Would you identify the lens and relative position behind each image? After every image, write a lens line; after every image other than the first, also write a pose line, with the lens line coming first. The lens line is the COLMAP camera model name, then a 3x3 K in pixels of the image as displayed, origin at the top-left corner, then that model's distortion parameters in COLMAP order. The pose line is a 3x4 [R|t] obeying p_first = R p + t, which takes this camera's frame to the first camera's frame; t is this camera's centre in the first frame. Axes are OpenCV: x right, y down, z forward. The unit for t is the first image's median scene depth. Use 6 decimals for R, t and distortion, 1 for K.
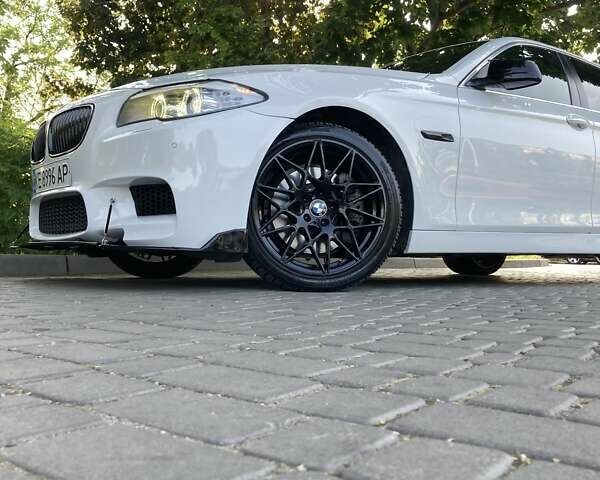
lens RADIAL K [[653.4, 0, 317.0], [0, 653.4, 242.4], [0, 0, 1]] dist [0.135321, -0.513158]
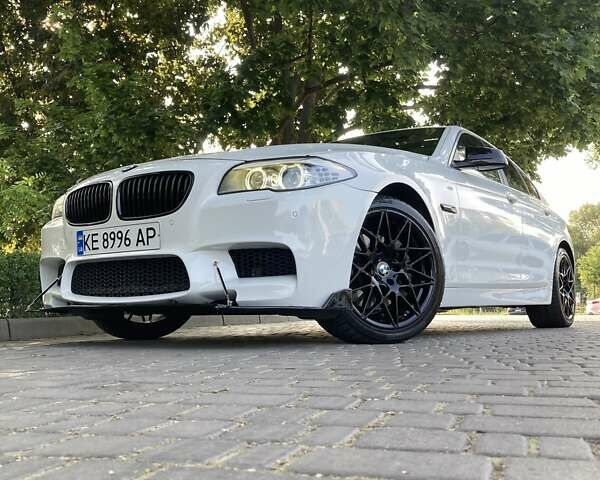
lens RADIAL K [[653.4, 0, 317.0], [0, 653.4, 242.4], [0, 0, 1]] dist [0.135321, -0.513158]
pose [[0.949204, 0.010694, 0.314479, -0.472443], [0.016467, 0.996365, -0.083585, -0.005832], [-0.314229, 0.084517, 0.945577, -0.050084]]
